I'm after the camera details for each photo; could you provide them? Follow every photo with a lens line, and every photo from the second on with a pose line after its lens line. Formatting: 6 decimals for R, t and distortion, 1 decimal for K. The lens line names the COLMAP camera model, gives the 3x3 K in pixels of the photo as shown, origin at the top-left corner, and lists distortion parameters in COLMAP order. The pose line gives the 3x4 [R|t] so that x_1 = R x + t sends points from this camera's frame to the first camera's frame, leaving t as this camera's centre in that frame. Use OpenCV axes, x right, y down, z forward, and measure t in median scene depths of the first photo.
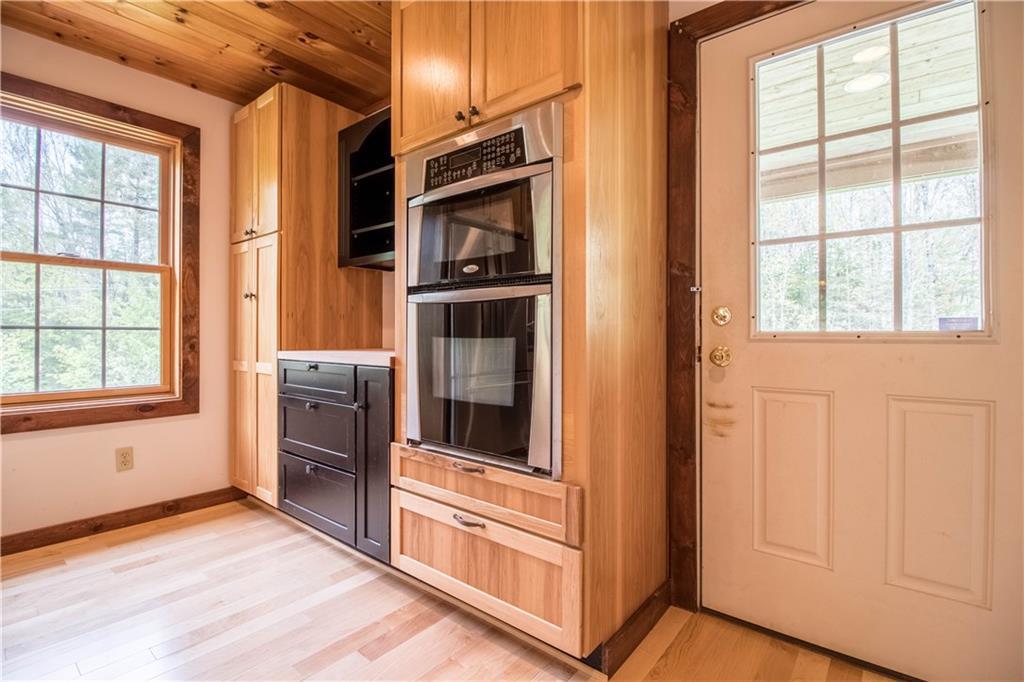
lens RADIAL K [[487.9, 0, 511.4], [0, 487.9, 332.9], [0, 0, 1]] dist [-0.002281, -0.000744]
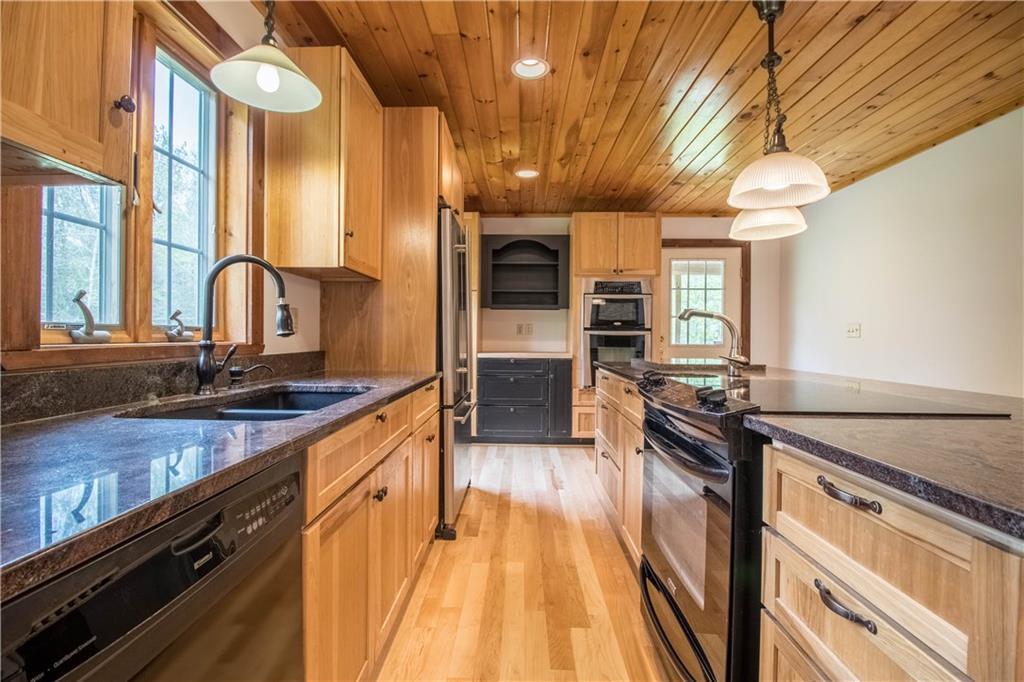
lens RADIAL K [[487.9, 0, 510.2], [0, 487.9, 338.0], [0, 0, 1]] dist [-0.002281, -0.000744]
pose [[0.799389, 0.005870, 0.600785, -2.507814], [-0.009462, 0.999951, 0.002821, -0.050714], [-0.600739, -0.007940, 0.799405, -1.025161]]
